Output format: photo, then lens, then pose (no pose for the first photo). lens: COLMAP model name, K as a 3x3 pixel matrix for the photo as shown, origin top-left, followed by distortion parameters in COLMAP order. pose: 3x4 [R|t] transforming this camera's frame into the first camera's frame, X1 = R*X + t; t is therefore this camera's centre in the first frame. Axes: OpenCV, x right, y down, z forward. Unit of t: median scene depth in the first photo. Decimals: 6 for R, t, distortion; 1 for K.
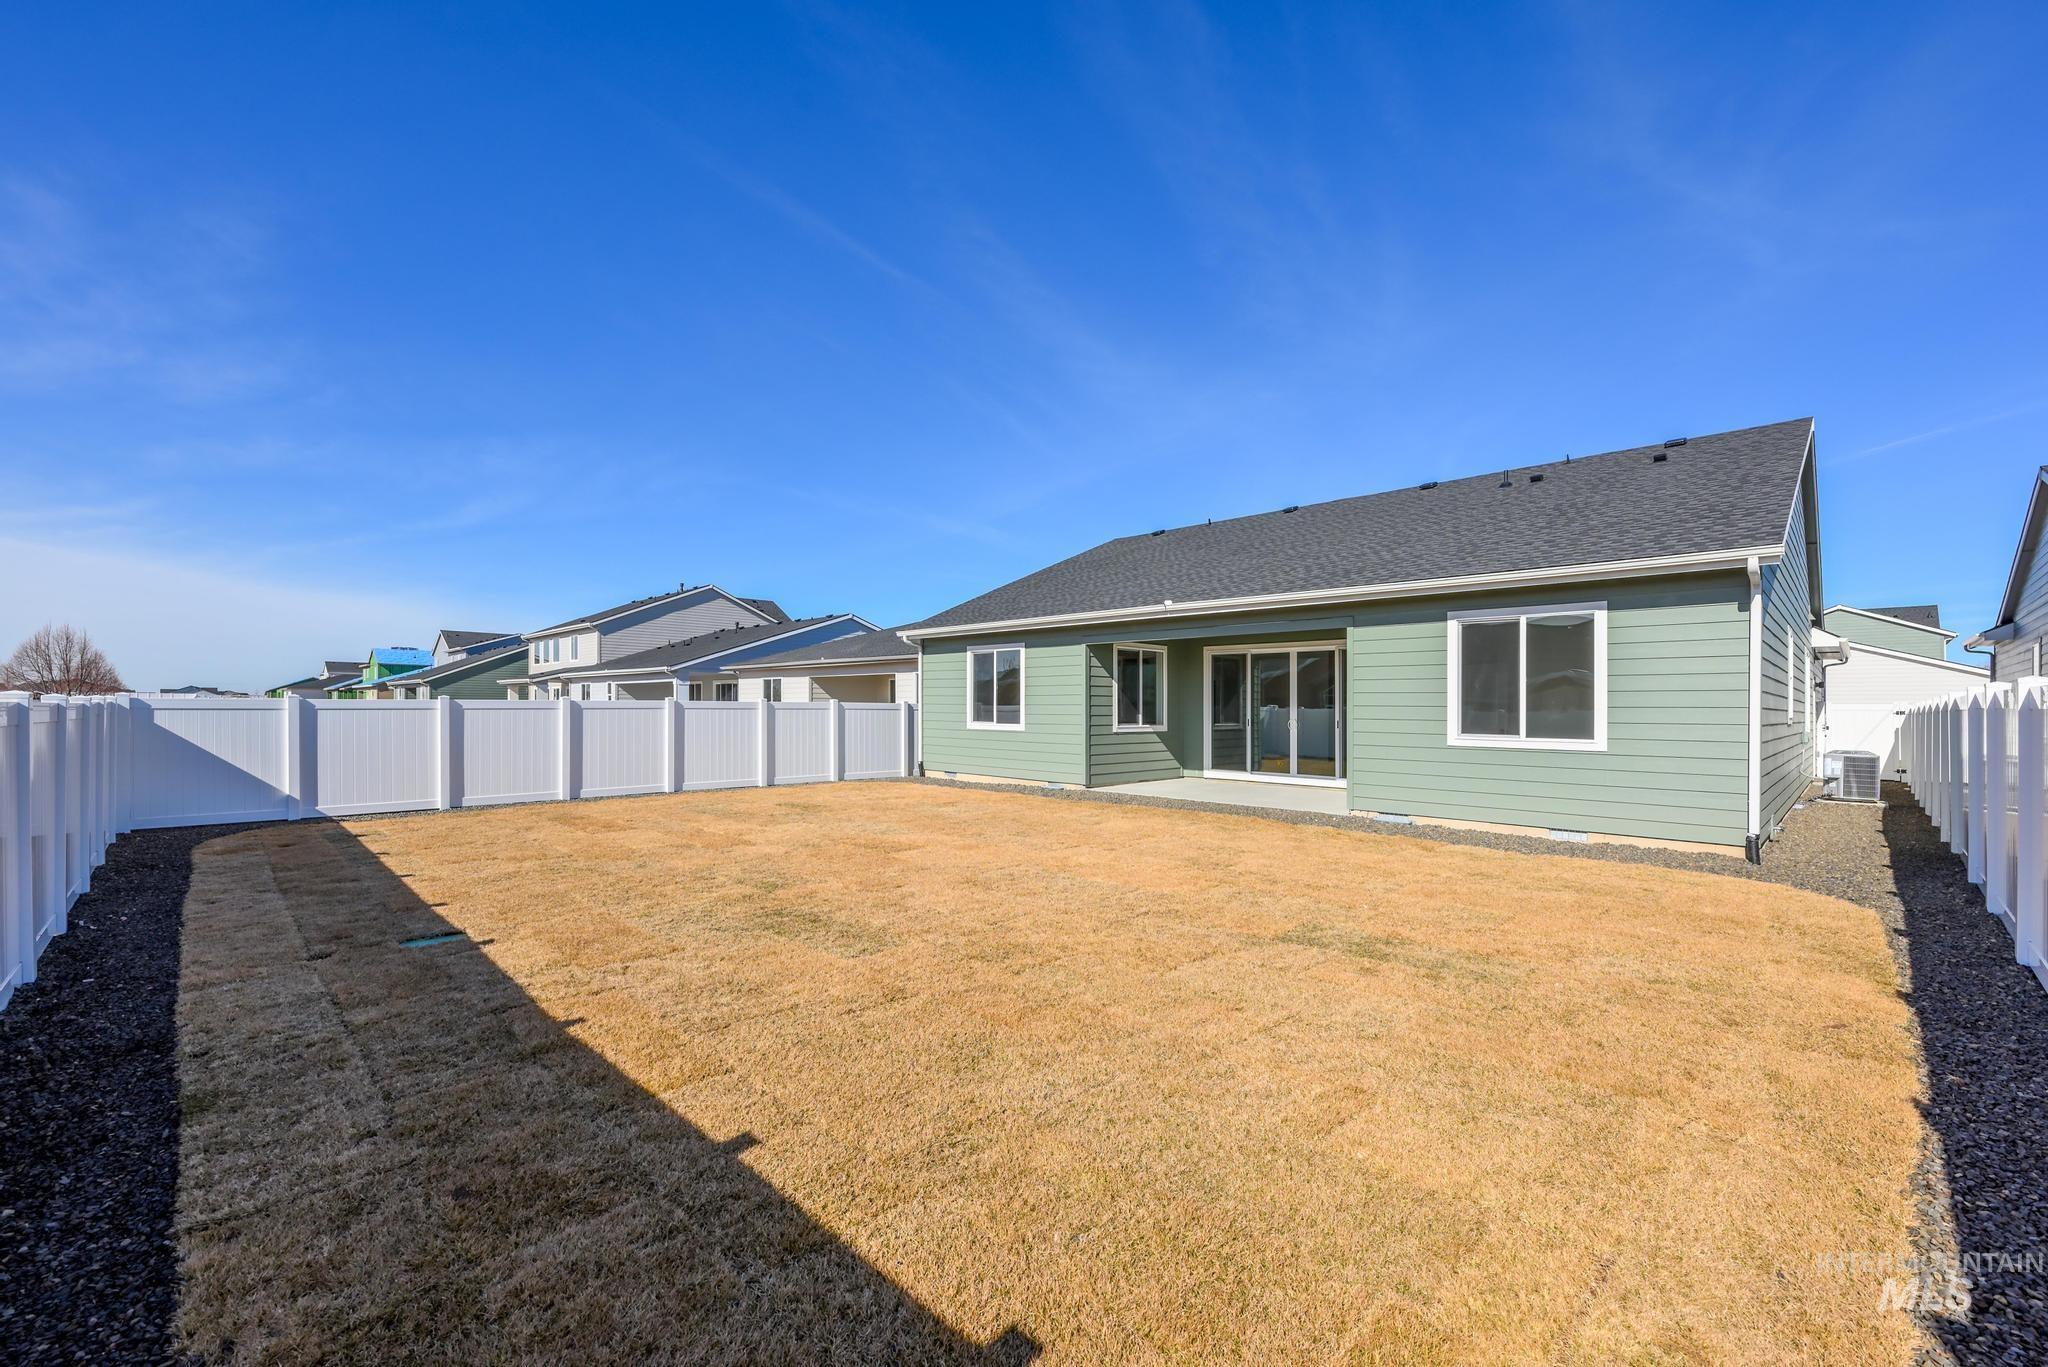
lens RADIAL K [[837.4, 0, 1019.0], [0, 837.4, 691.3], [0, 0, 1]] dist [-0.000297, -0.000051]
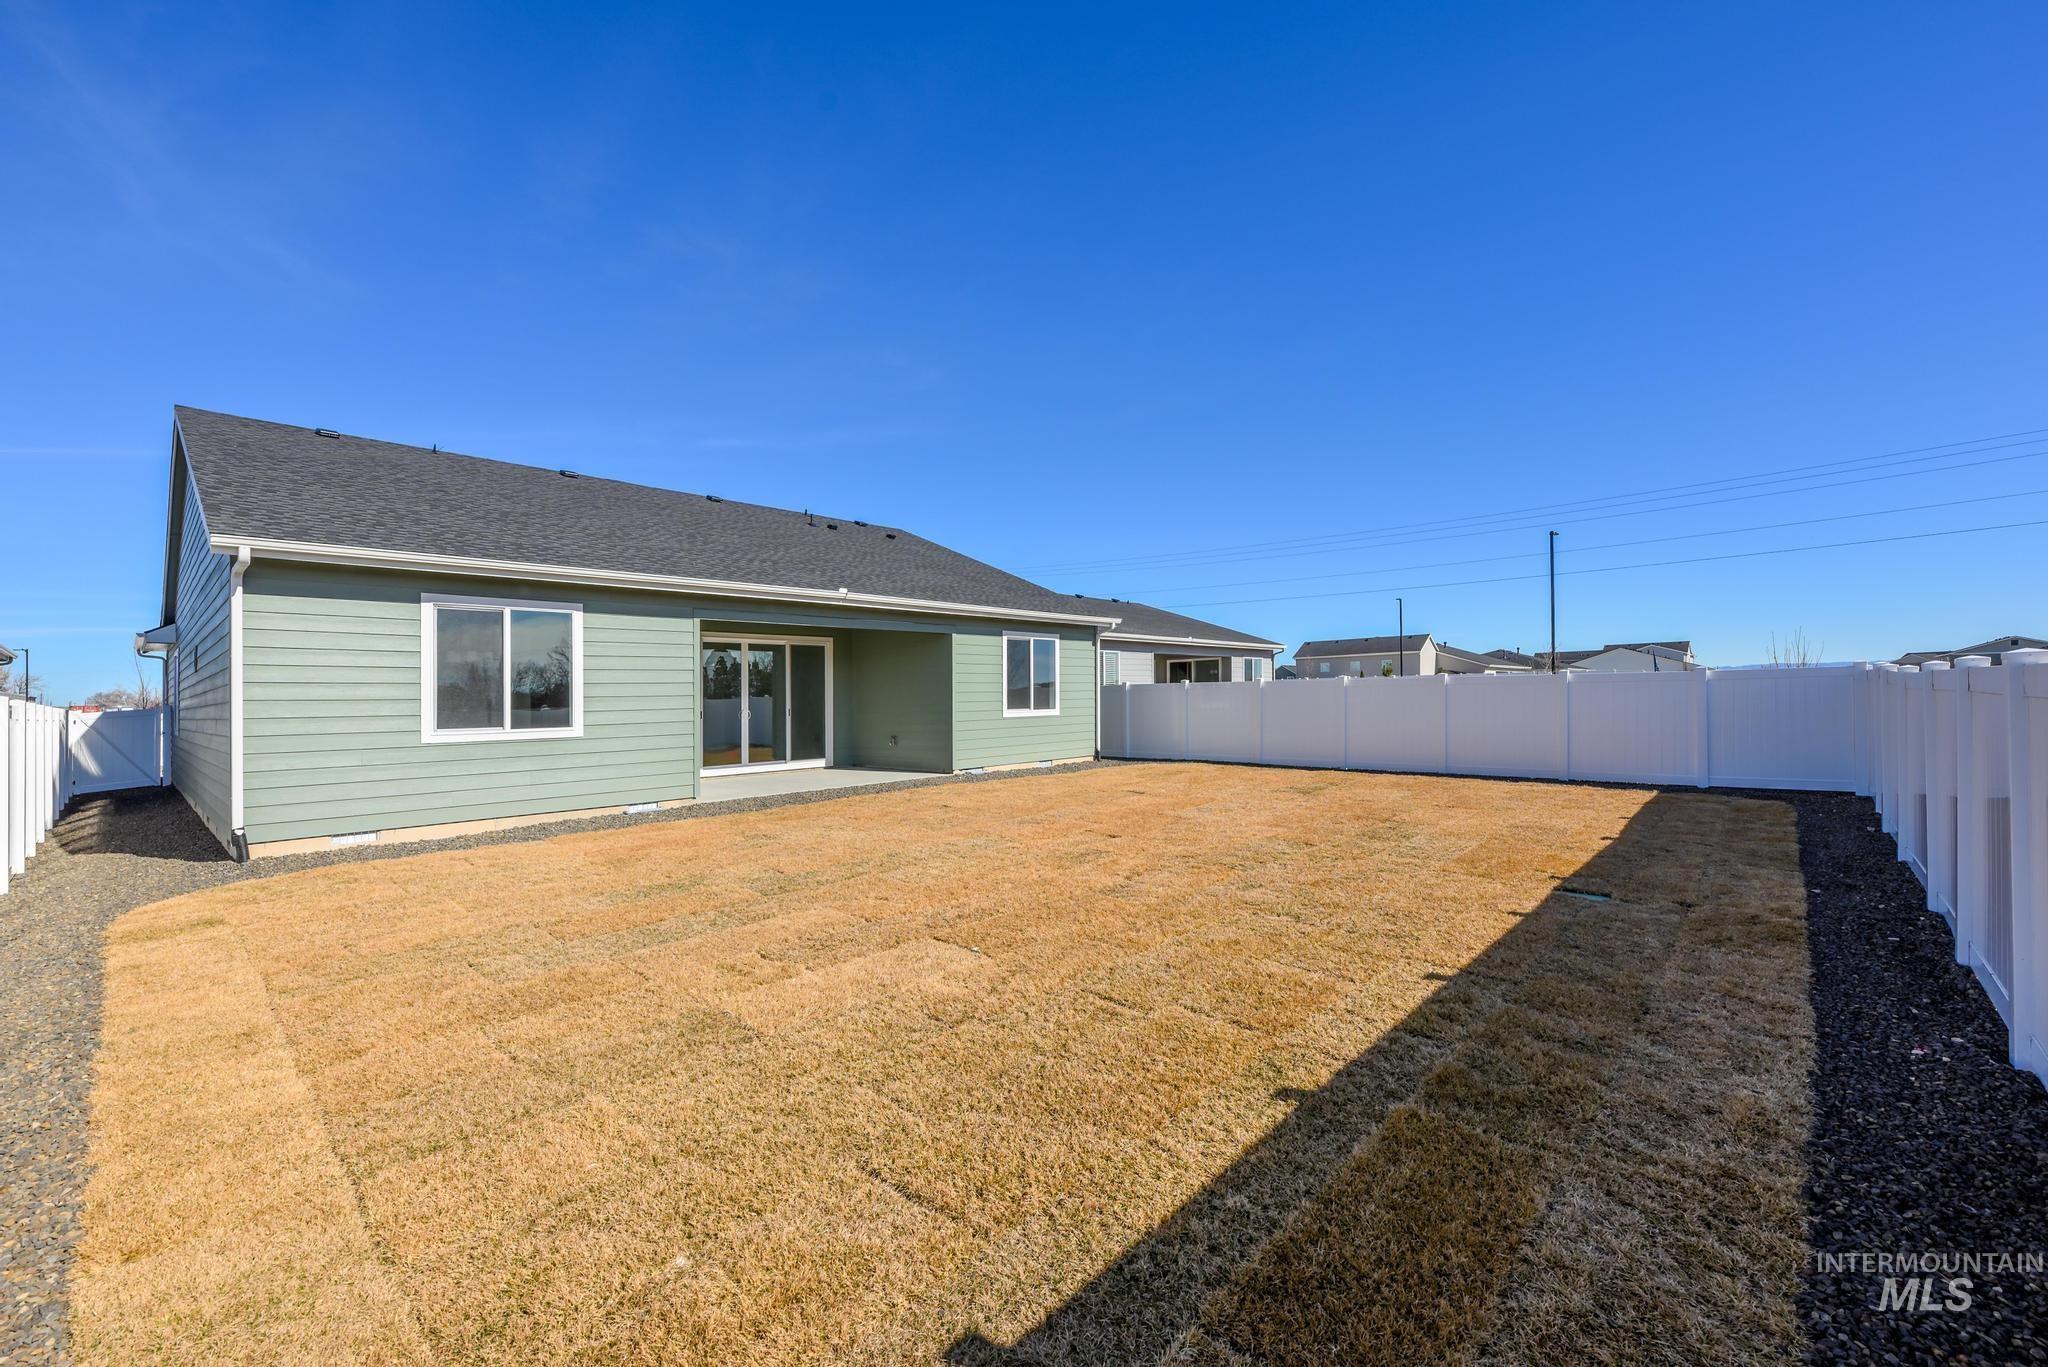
lens RADIAL K [[837.4, 0, 1019.0], [0, 837.4, 691.3], [0, 0, 1]] dist [-0.000297, -0.000051]
pose [[-0.050577, -0.002420, 0.998717, -0.694670], [-0.003030, 0.999993, 0.002270, 0.008851], [-0.998716, -0.002911, -0.050584, 0.712511]]
